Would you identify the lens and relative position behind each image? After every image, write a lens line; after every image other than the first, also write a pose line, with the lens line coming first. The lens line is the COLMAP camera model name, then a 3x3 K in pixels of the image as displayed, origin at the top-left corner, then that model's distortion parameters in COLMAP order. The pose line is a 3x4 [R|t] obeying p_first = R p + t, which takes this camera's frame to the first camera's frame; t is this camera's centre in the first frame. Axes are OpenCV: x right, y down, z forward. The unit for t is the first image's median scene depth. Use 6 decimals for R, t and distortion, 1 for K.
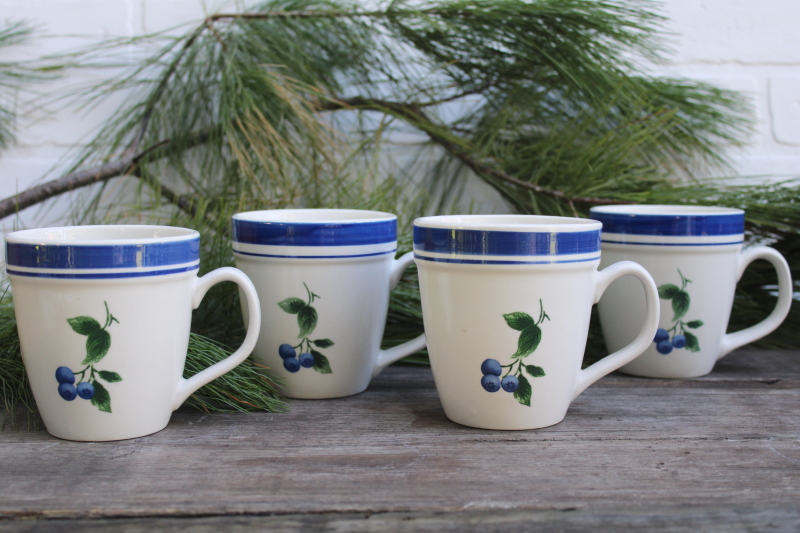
lens RADIAL K [[1210.0, 0, 398.4], [0, 1210.0, 267.1], [0, 0, 1]] dist [-0.012560, 0.000000]
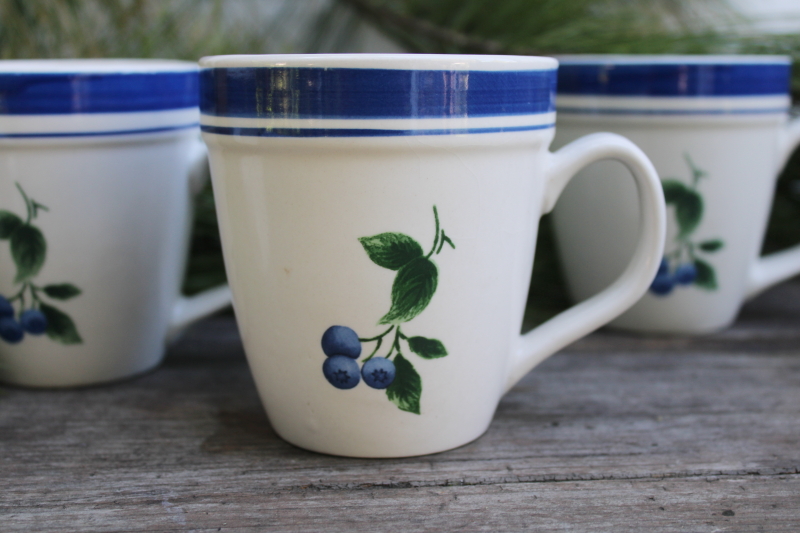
lens RADIAL K [[1210.0, 0, 401.6], [0, 1210.0, 262.4], [0, 0, 1]] dist [-0.012560, 0.000000]
pose [[0.999341, -0.013885, 0.033527, 0.084078], [0.011598, 0.997653, 0.067478, 0.015109], [-0.034385, -0.067045, 0.997157, 0.484767]]
